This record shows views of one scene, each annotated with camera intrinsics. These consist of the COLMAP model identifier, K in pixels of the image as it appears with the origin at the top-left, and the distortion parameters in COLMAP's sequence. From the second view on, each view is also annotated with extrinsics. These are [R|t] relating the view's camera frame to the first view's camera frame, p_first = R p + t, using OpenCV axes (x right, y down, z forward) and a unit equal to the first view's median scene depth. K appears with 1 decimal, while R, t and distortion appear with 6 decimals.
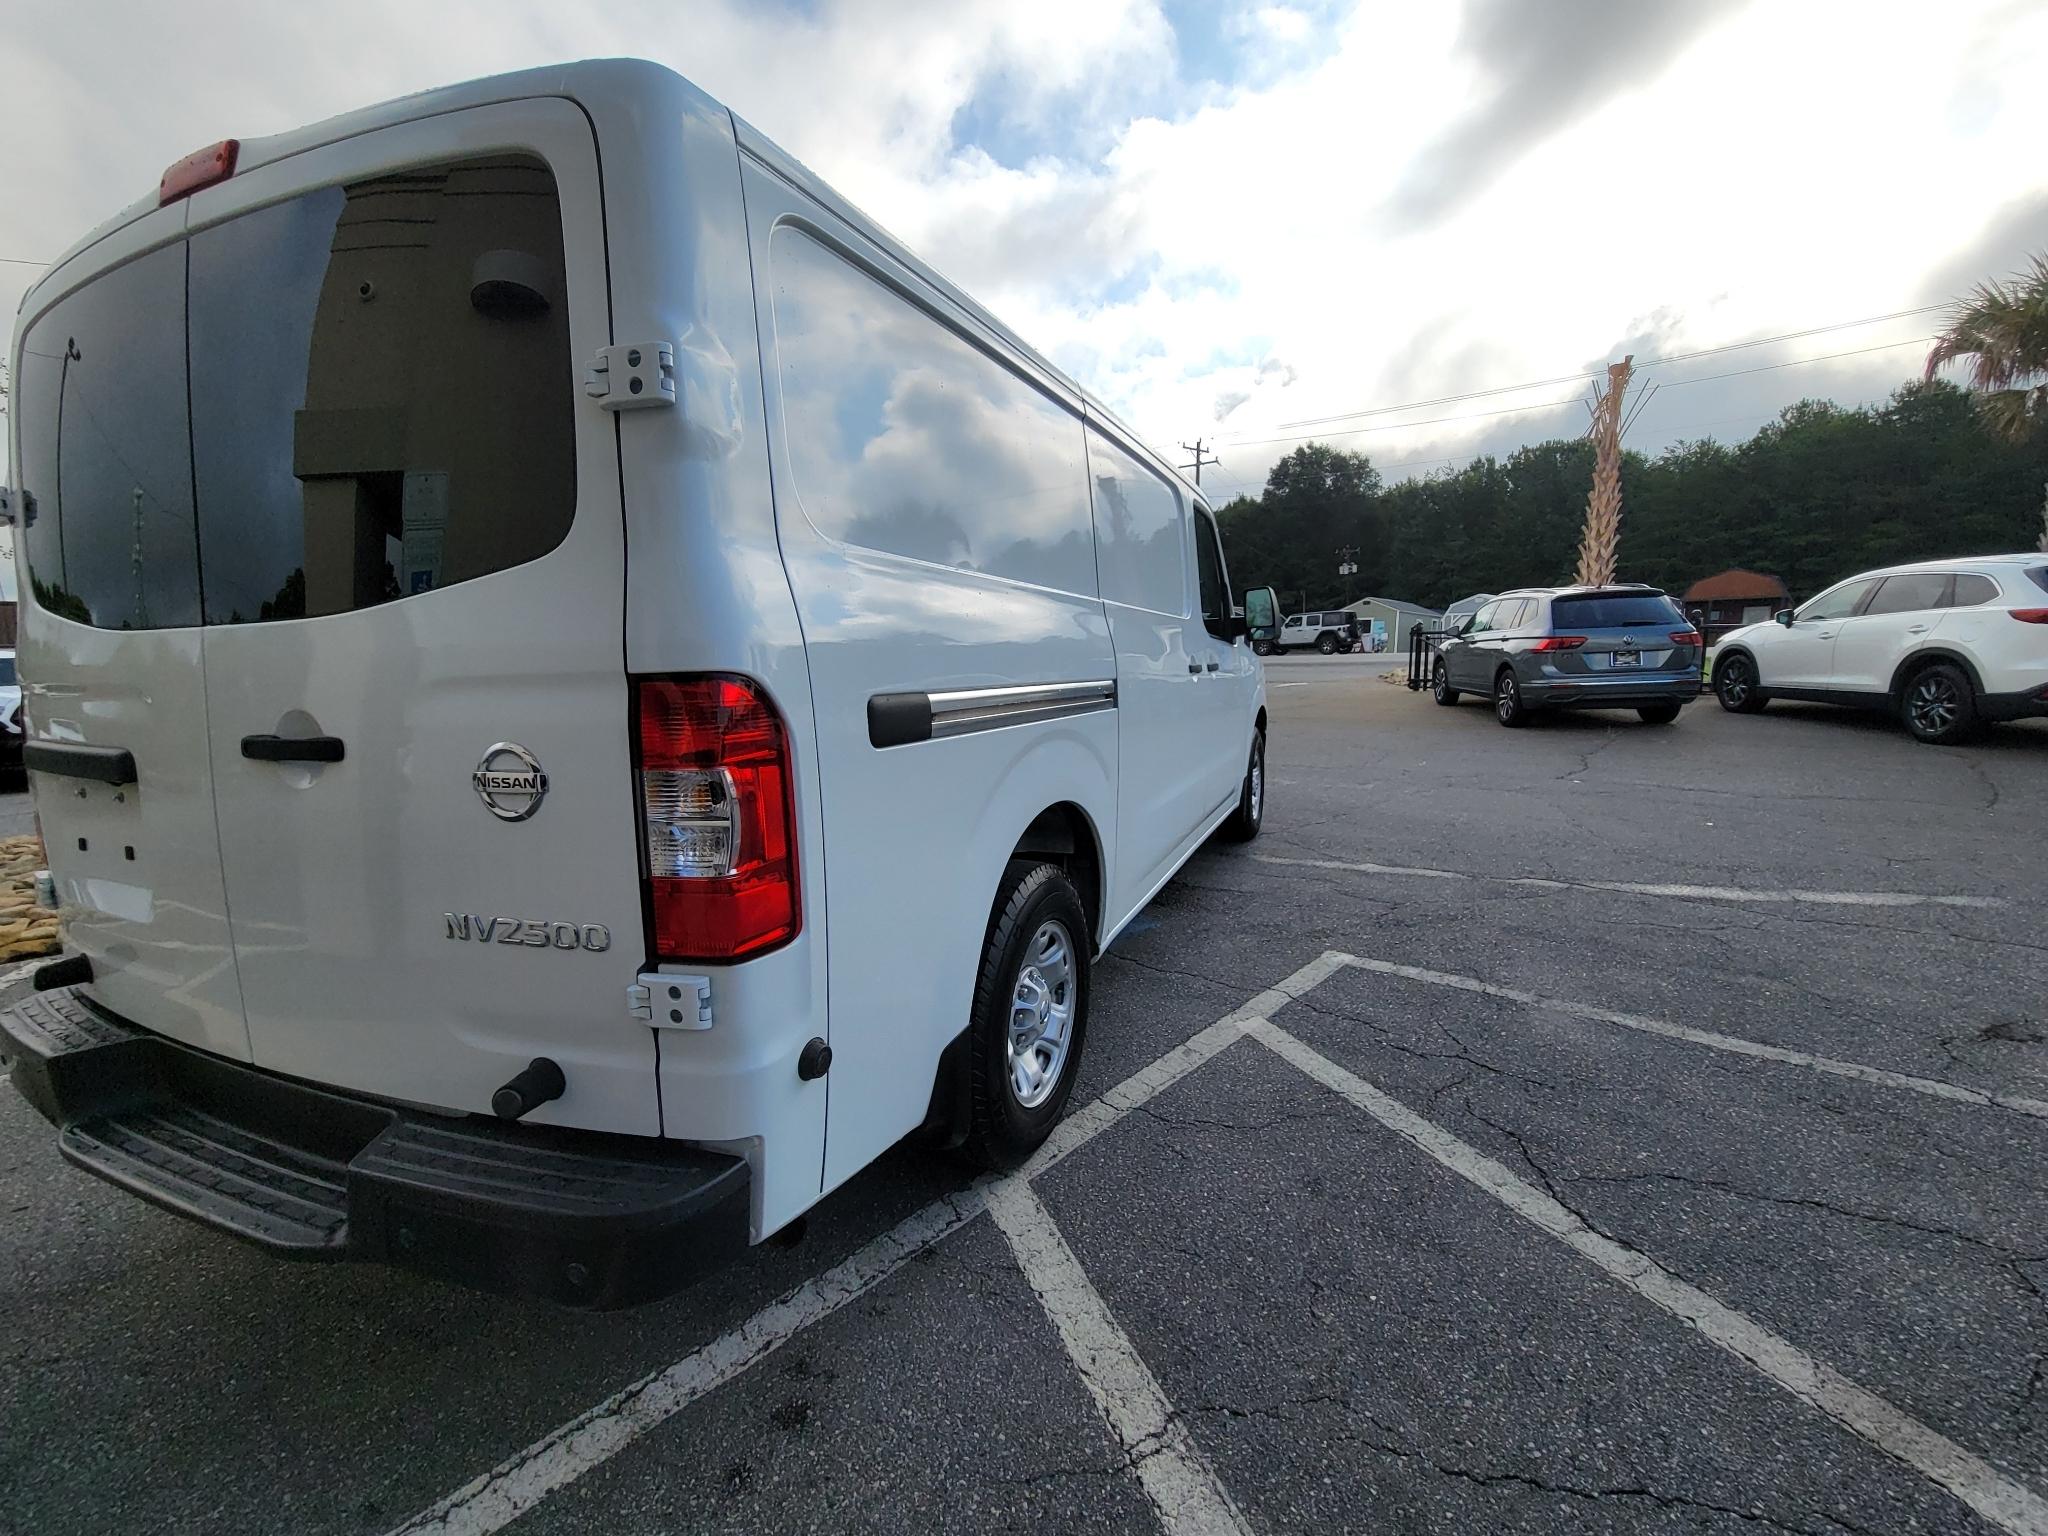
lens RADIAL K [[845.9, 0, 1040.3], [0, 845.9, 763.7], [0, 0, 1]] dist [-0.001685, 0.000321]
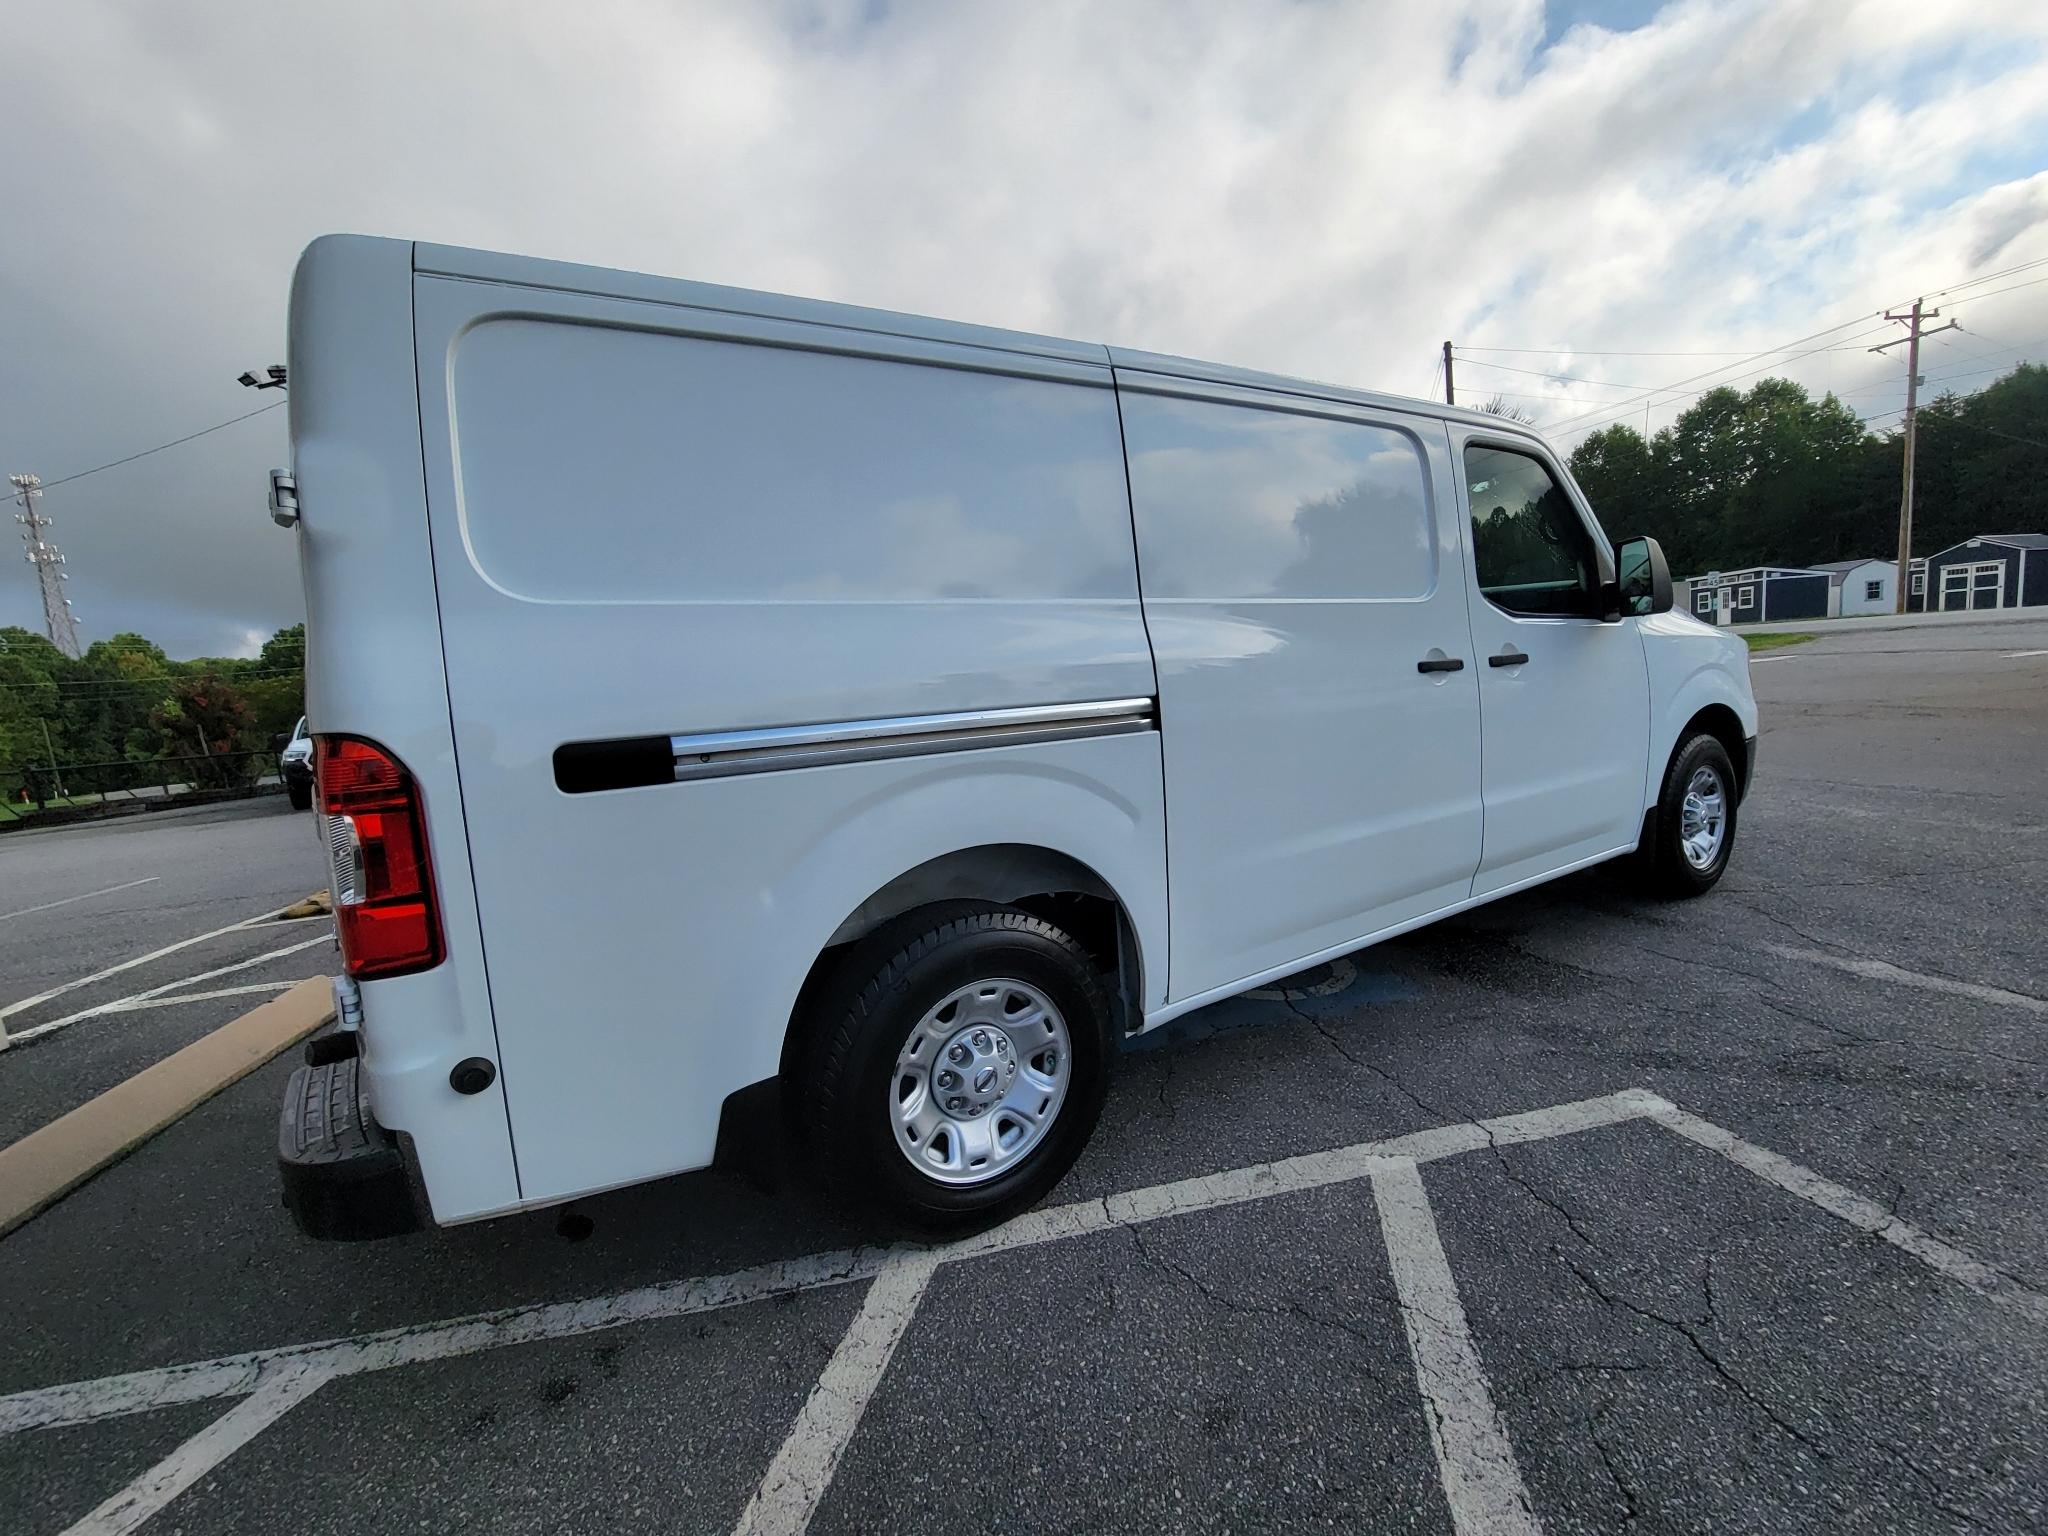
lens RADIAL K [[854.4, 0, 1024.1], [0, 854.4, 756.6], [0, 0, 1]] dist [-0.002263, 0.000599]
pose [[0.810760, 0.024794, -0.584854, 0.680046], [-0.022542, 0.999684, 0.011131, -0.068598], [0.584945, 0.004160, 0.811062, 0.366926]]
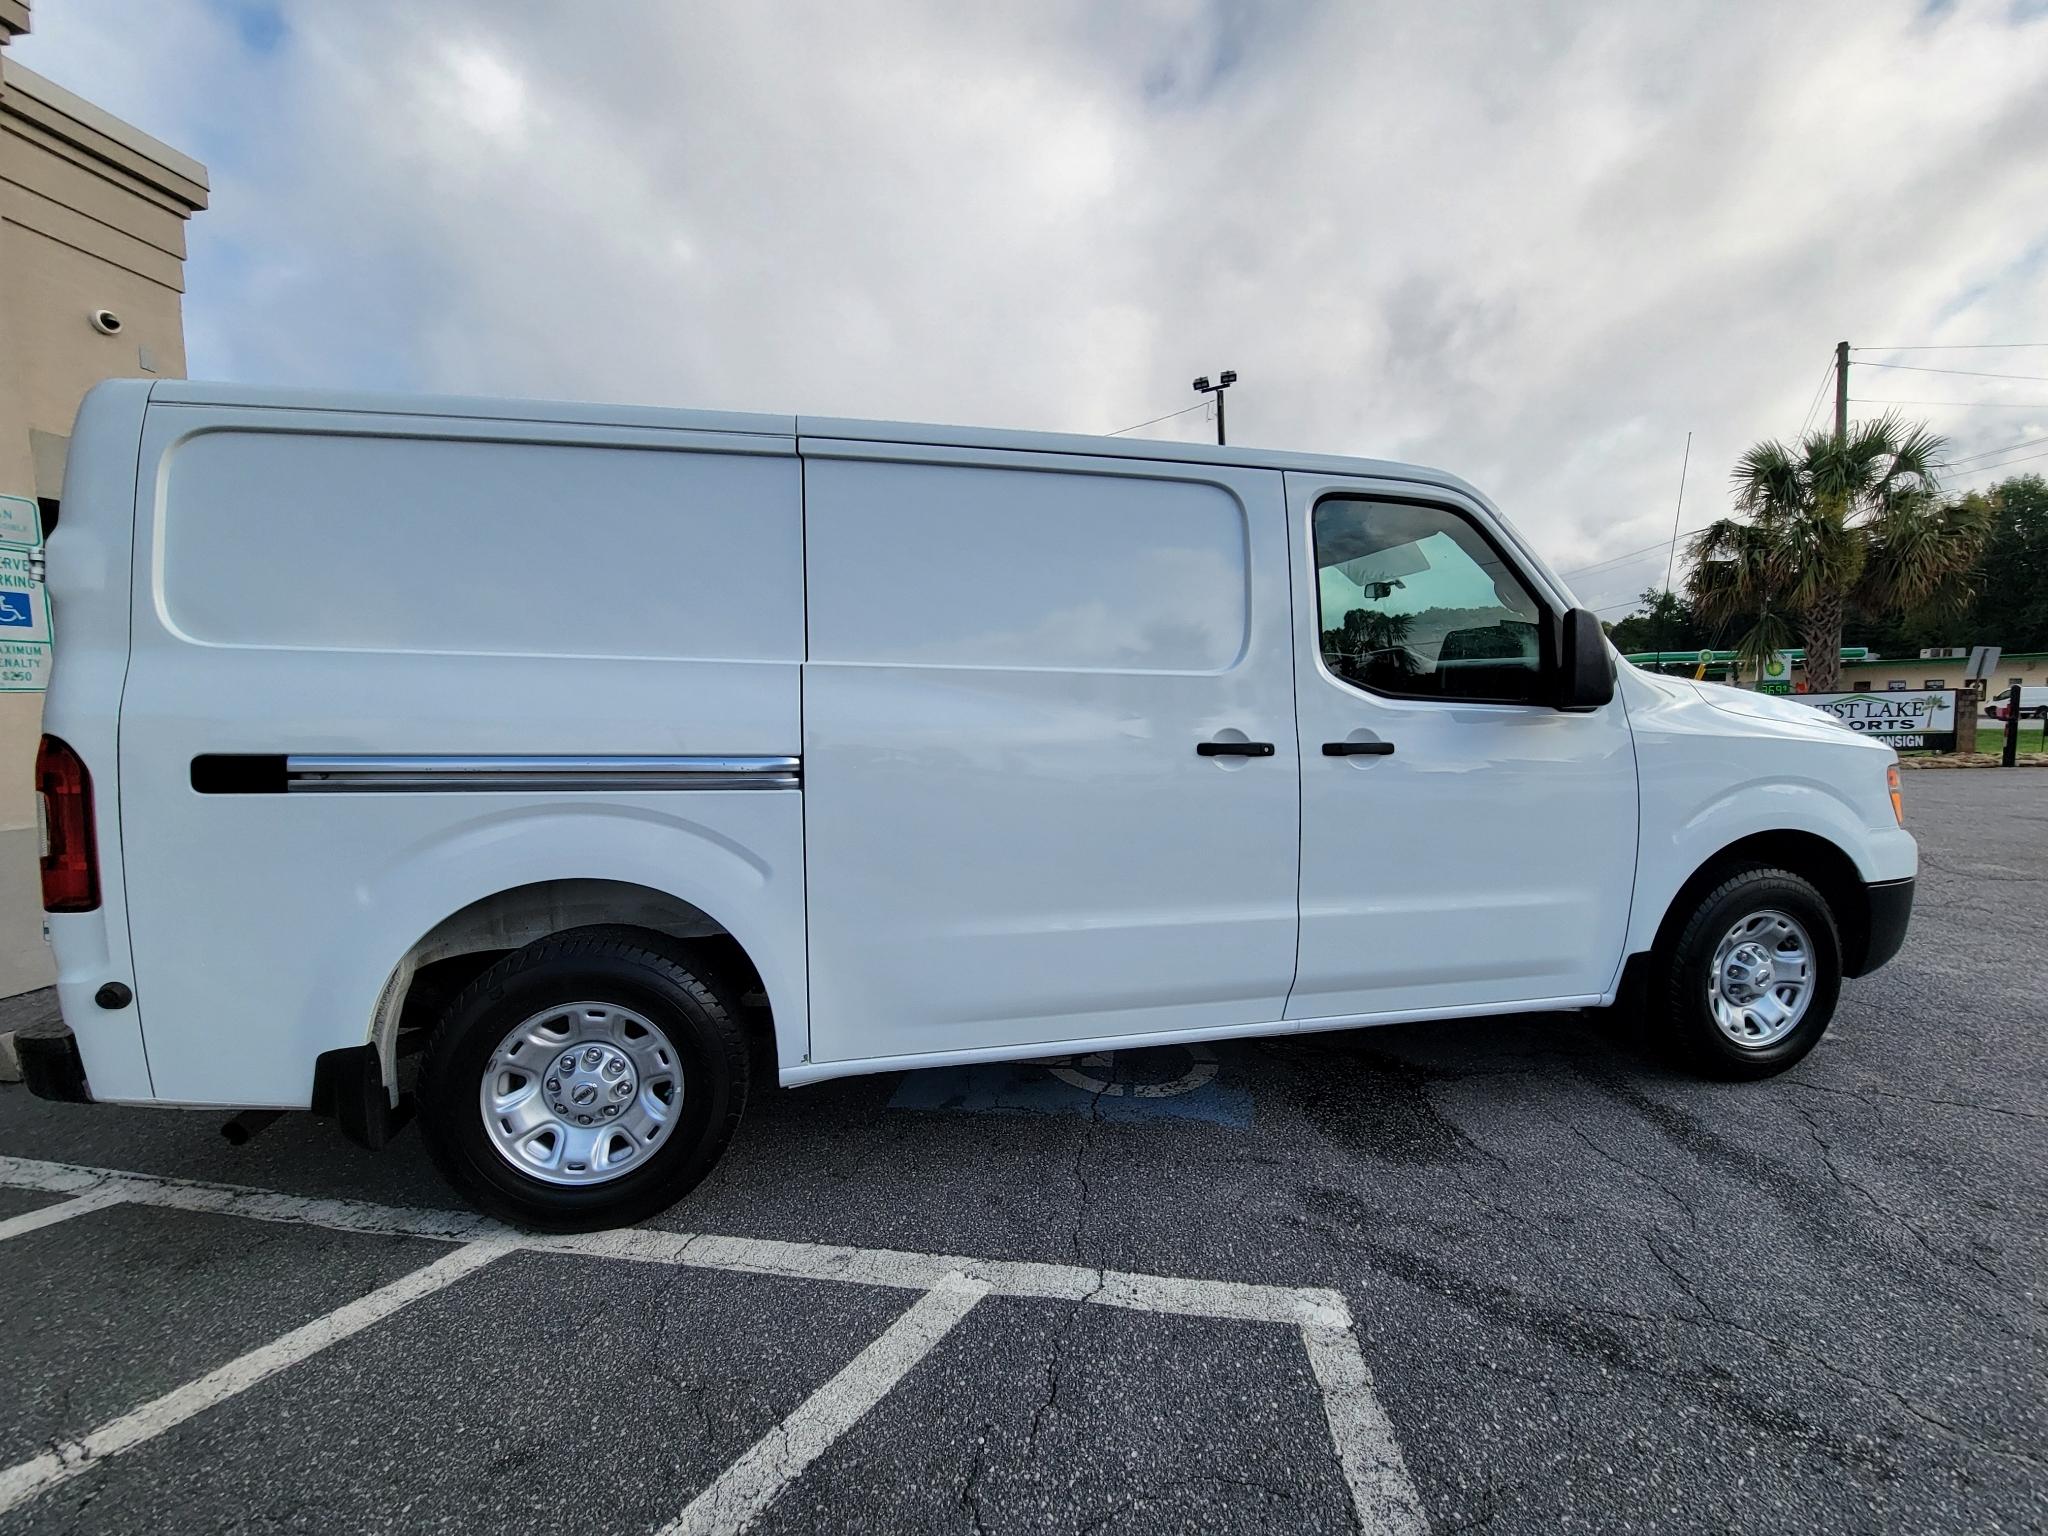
lens RADIAL K [[845.9, 0, 1040.3], [0, 845.9, 763.7], [0, 0, 1]] dist [-0.001685, 0.000321]
pose [[0.565102, 0.075502, -0.821559, 1.308166], [-0.117616, 0.993005, 0.010357, -0.186133], [0.816594, 0.090776, 0.570030, 1.036418]]
